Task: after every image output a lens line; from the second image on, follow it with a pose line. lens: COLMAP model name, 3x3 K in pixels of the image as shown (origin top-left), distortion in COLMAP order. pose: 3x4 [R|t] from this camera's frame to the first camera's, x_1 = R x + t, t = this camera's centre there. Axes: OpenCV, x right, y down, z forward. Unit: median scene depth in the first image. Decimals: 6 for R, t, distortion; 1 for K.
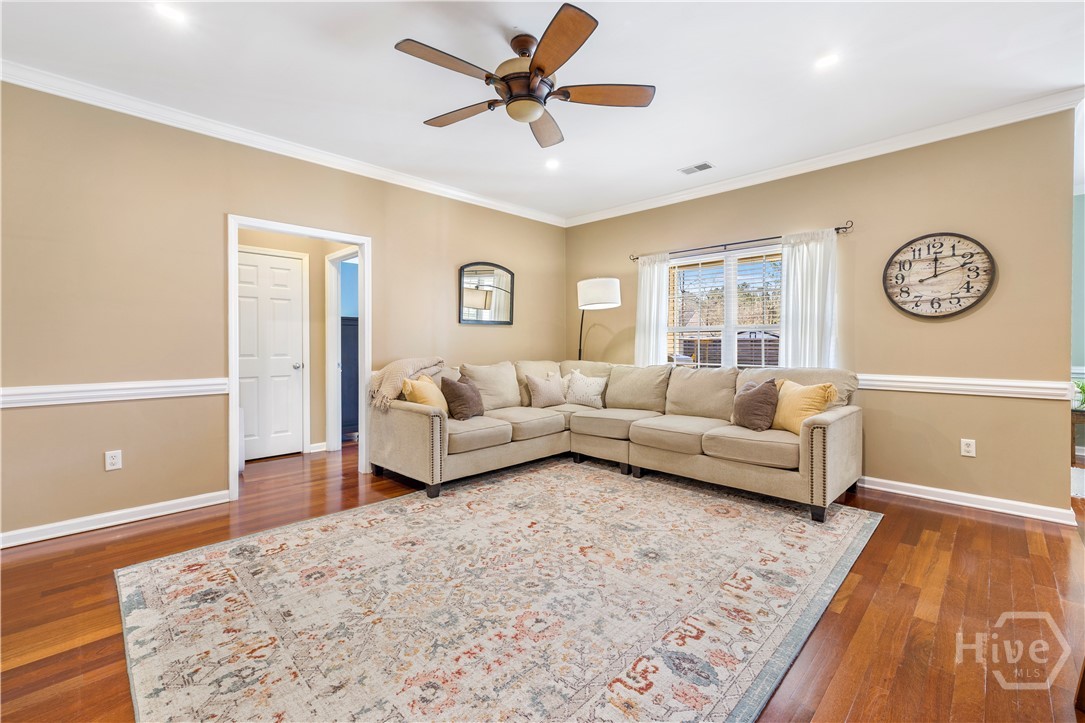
lens RADIAL K [[461.1, 0, 543.7], [0, 461.1, 350.7], [0, 0, 1]] dist [-0.011496, 0.009295]
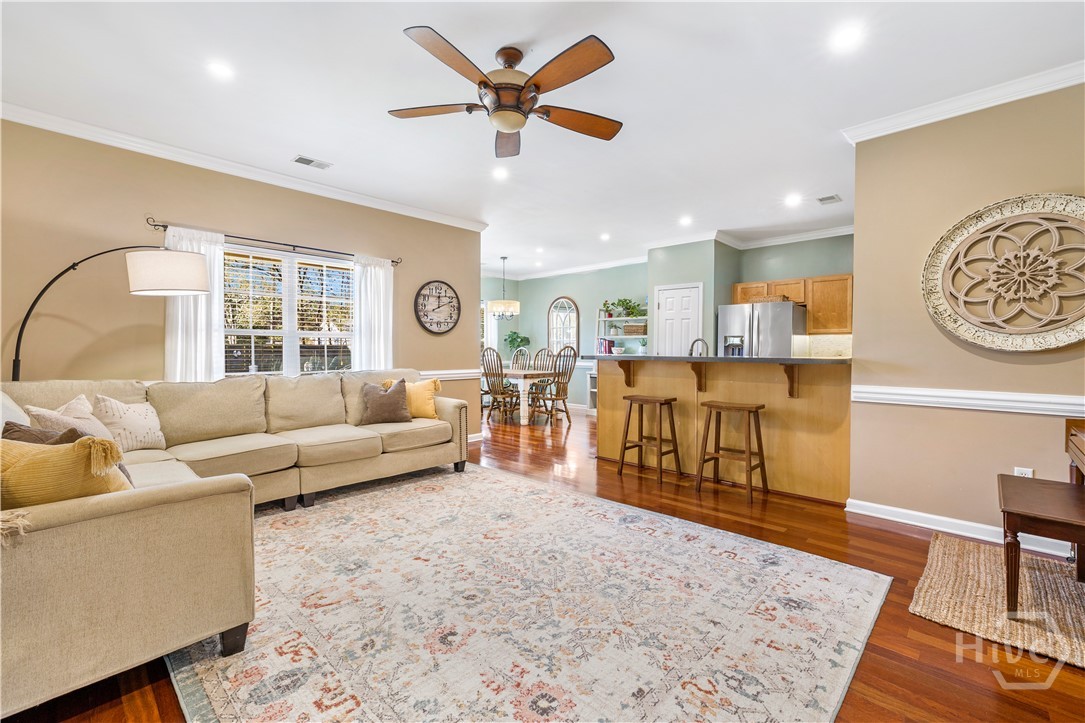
lens RADIAL K [[466.2, 0, 542.5], [0, 466.2, 361.5], [0, 0, 1]] dist [-0.011952, 0.010484]
pose [[-0.023837, -0.025064, 0.999402, -0.818480], [0.013999, 0.999579, 0.025403, -0.011489], [-0.999618, 0.014596, -0.023477, 0.720246]]
